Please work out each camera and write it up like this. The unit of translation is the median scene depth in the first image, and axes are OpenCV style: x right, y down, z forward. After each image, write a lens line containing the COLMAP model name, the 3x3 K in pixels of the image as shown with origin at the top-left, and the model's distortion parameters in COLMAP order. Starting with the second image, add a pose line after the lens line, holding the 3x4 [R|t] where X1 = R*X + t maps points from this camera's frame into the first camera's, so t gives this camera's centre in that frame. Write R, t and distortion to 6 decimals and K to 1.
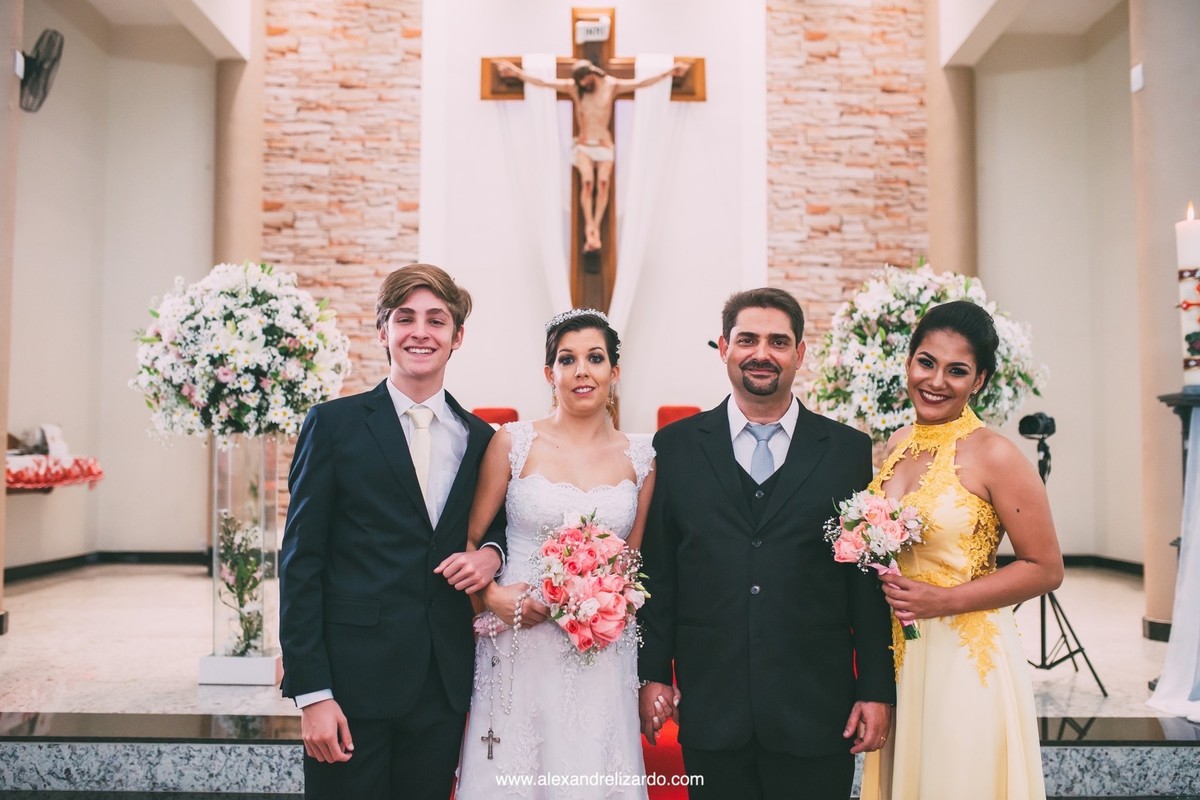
lens RADIAL K [[1146.6, 0, 599.7], [0, 1146.6, 398.1], [0, 0, 1]] dist [-0.067180, 0.098911]
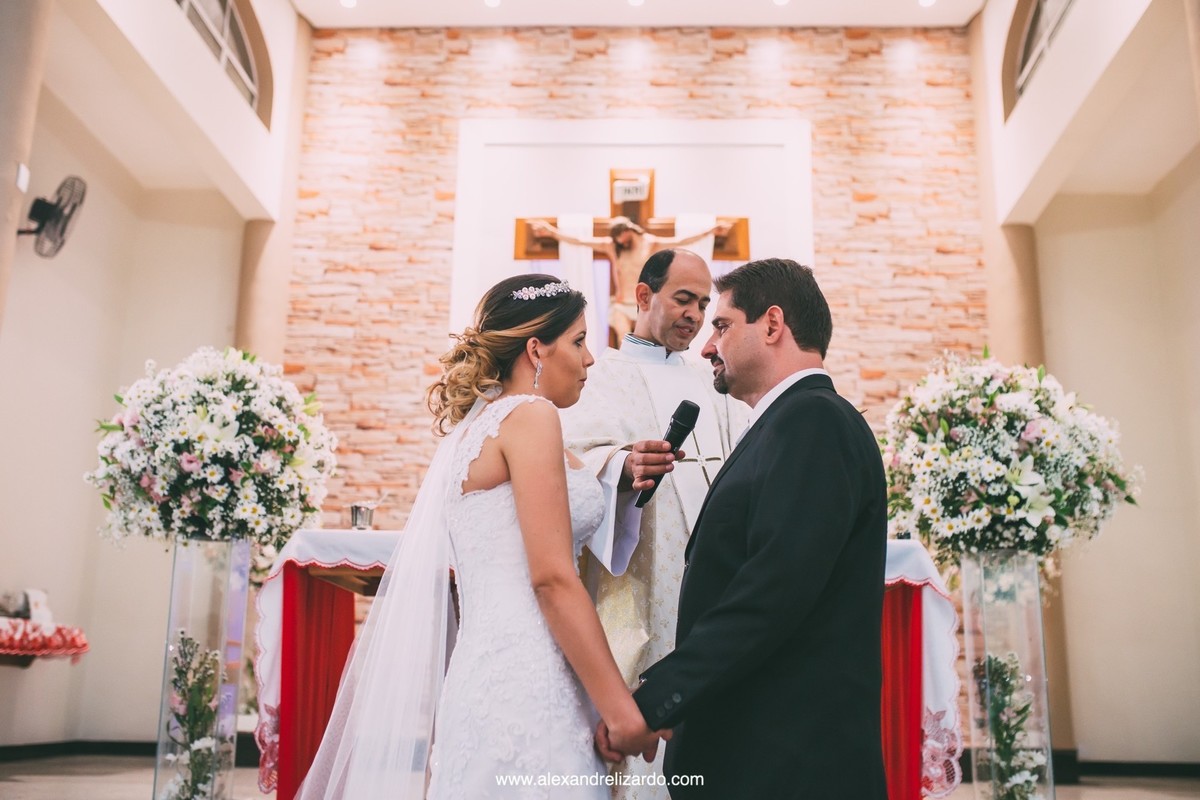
lens RADIAL K [[1190.3, 0, 599.1], [0, 1190.3, 396.3], [0, 0, 1]] dist [-0.071027, 0.112649]
pose [[0.998989, 0.002855, -0.044870, 0.012357], [-0.011671, 0.980238, -0.197479, 0.047332], [0.043420, 0.197803, 0.979280, 0.049790]]
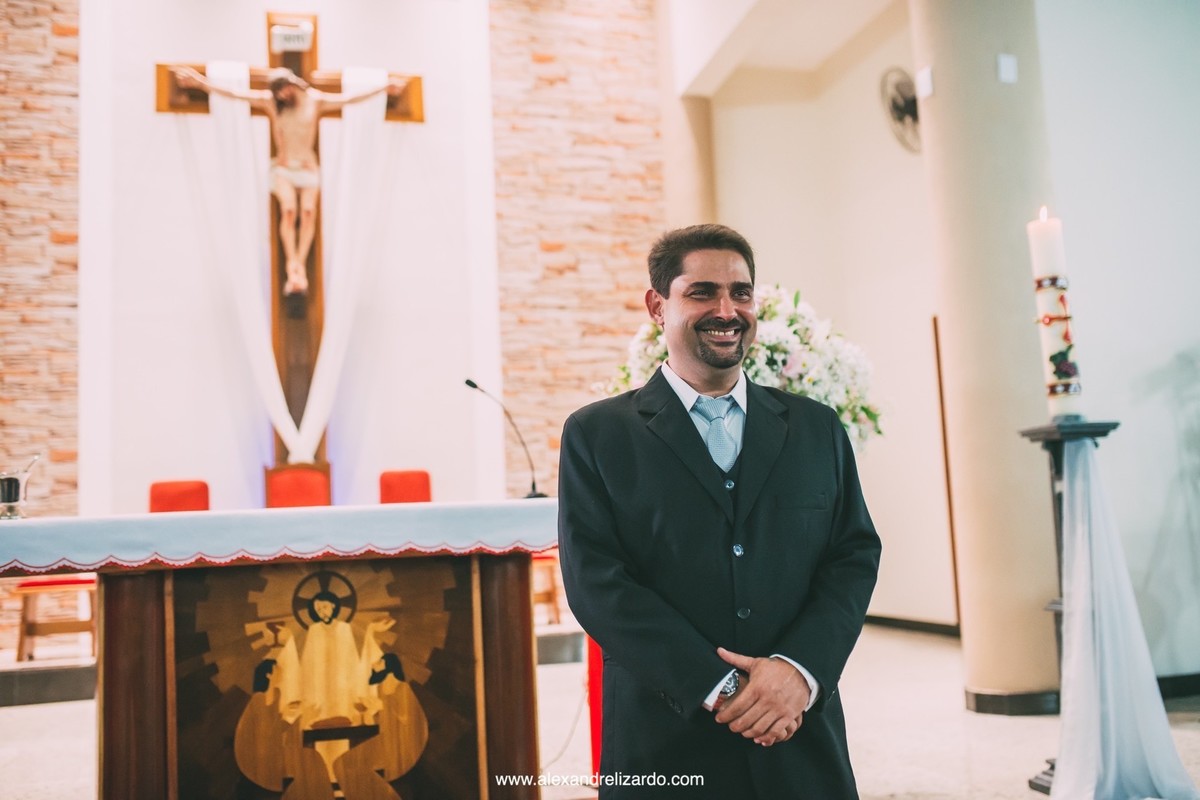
lens RADIAL K [[1146.6, 0, 599.7], [0, 1146.6, 398.1], [0, 0, 1]] dist [-0.067180, 0.098911]
pose [[0.966052, -0.022306, 0.257383, -0.008619], [0.036929, 0.997958, -0.052120, 0.003295], [-0.255695, 0.059855, 0.964903, 0.126686]]
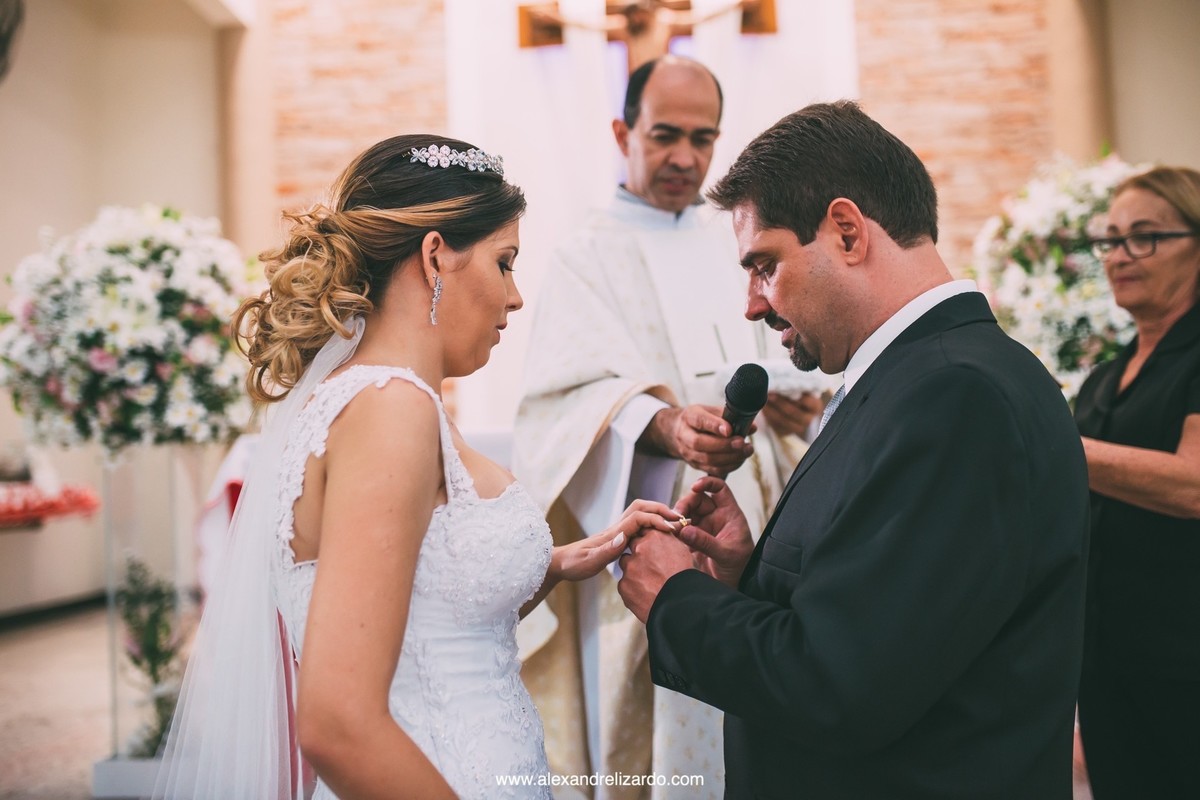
lens RADIAL K [[1161.8, 0, 603.5], [0, 1161.8, 404.0], [0, 0, 1]] dist [-0.133013, 0.248838]
pose [[0.996242, -0.044694, -0.074185, 0.012980], [0.044531, 0.999001, -0.003850, 0.010081], [0.074282, 0.000532, 0.997237, 0.145176]]
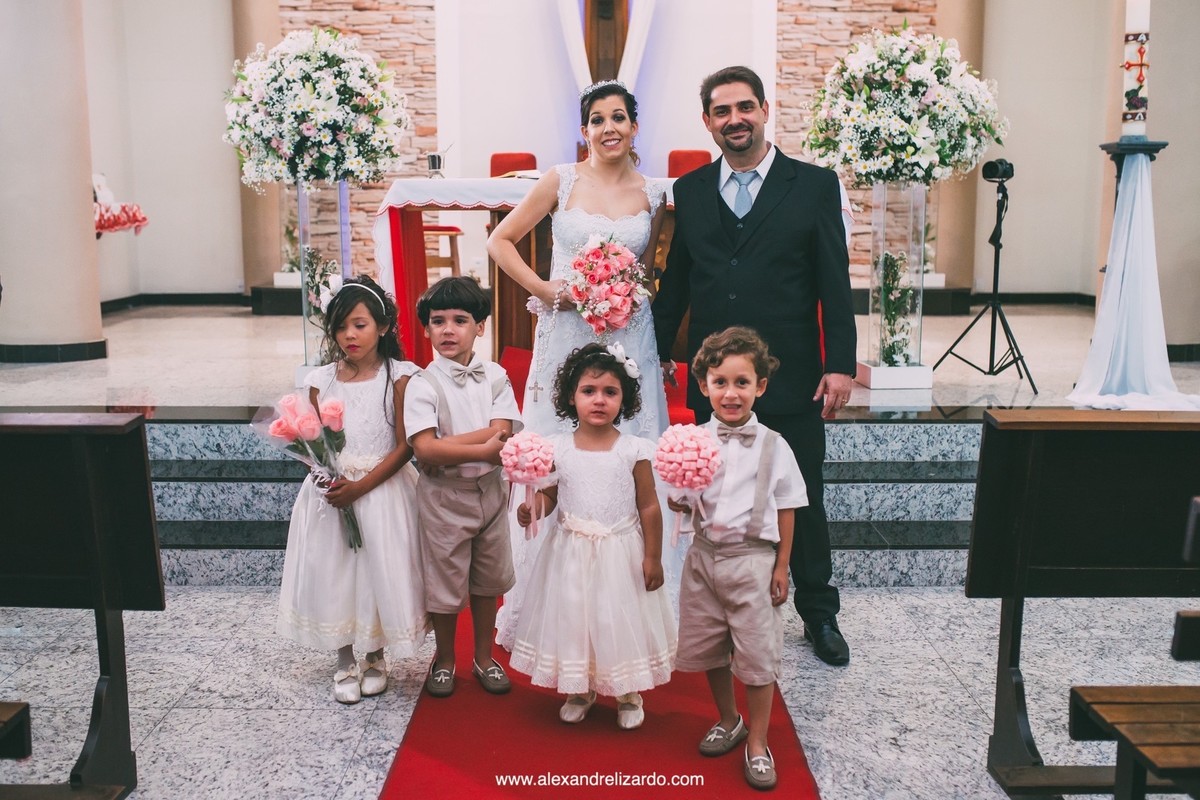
lens RADIAL K [[1218.3, 0, 599.5], [0, 1218.3, 399.8], [0, 0, 1]] dist [-0.069201, 0.106788]
pose [[0.999988, -0.004530, -0.001947, -0.011350], [0.004839, 0.977583, 0.210496, -0.004233], [0.000949, -0.210503, 0.977593, -0.128053]]
